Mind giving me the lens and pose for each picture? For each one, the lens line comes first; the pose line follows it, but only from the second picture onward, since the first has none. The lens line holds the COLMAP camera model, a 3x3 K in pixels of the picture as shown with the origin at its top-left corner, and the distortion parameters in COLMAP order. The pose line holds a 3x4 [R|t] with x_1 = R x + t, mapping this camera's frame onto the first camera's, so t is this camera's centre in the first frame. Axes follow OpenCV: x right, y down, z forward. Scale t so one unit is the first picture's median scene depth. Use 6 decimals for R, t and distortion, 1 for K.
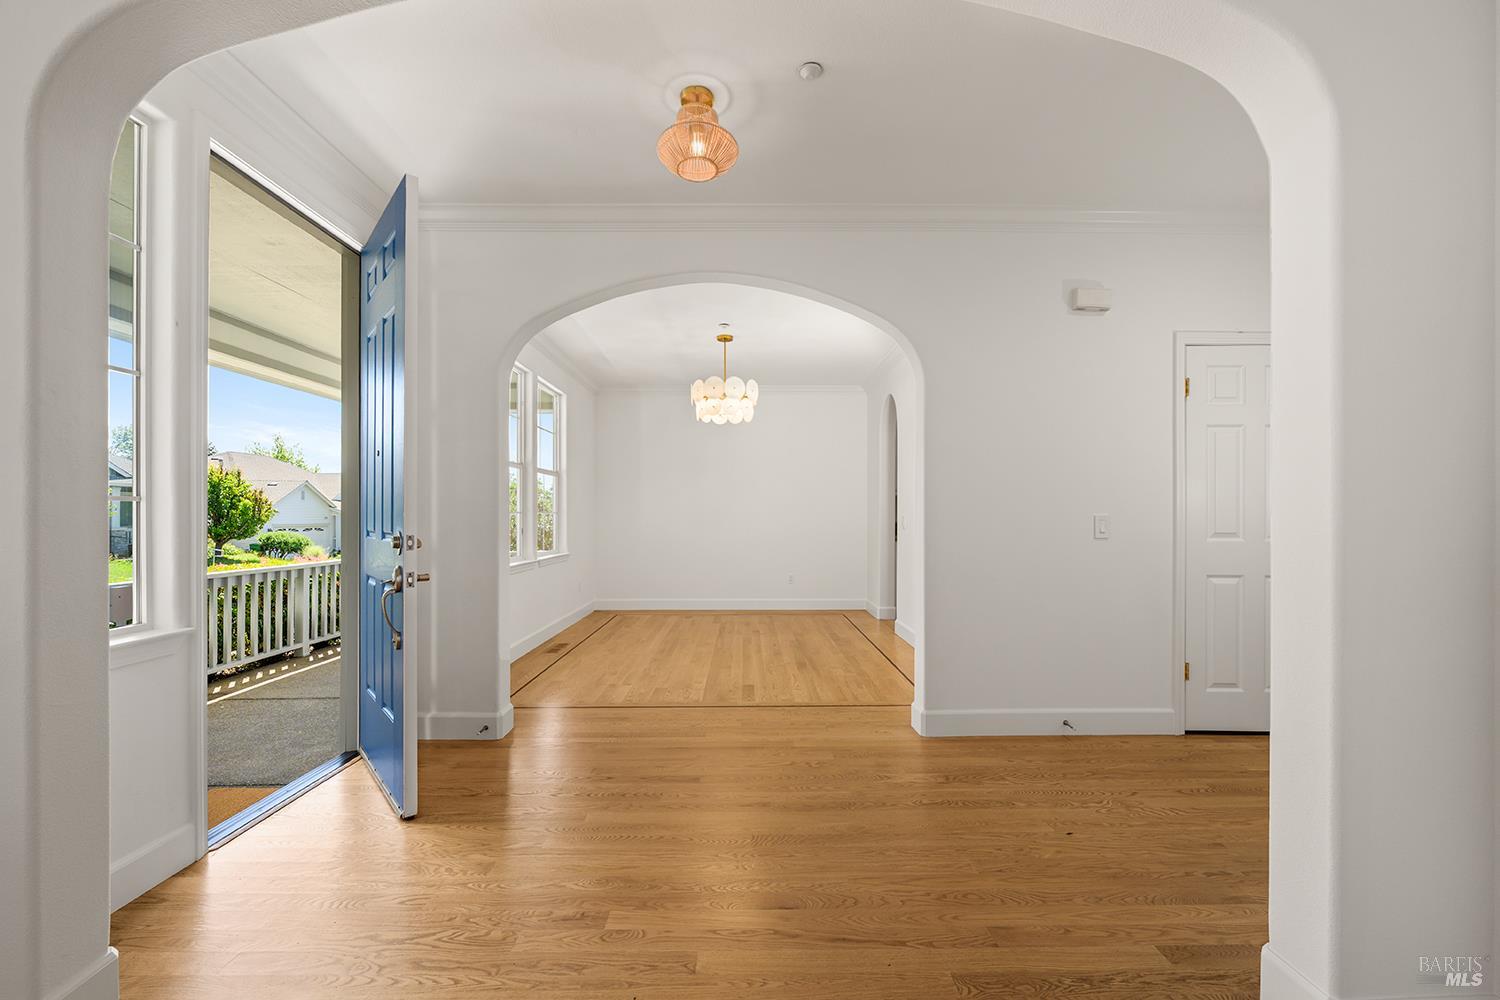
lens RADIAL K [[603.4, 0, 750.6], [0, 603.4, 513.4], [0, 0, 1]] dist [-0.000457, -0.000064]
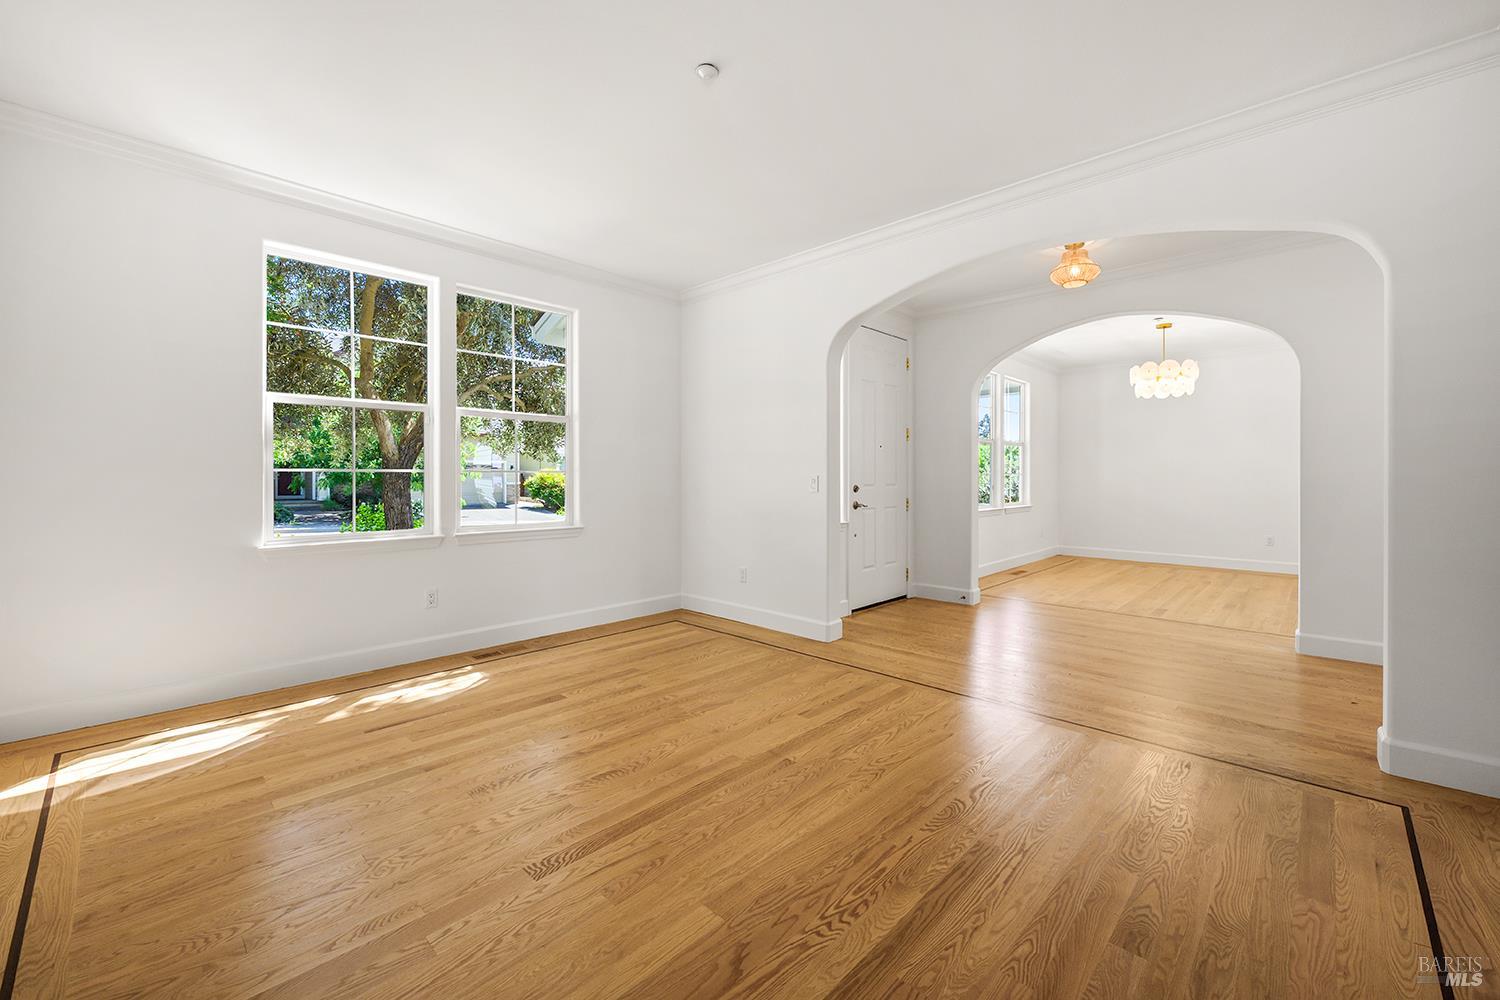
lens RADIAL K [[606.9, 0, 750.7], [0, 606.9, 472.9], [0, 0, 1]] dist [-0.000261, -0.000039]
pose [[0.715059, 0.001070, -0.699064, 0.206807], [0.000961, 0.999996, 0.002514, -0.007586], [0.699064, -0.002469, 0.715055, -0.408588]]
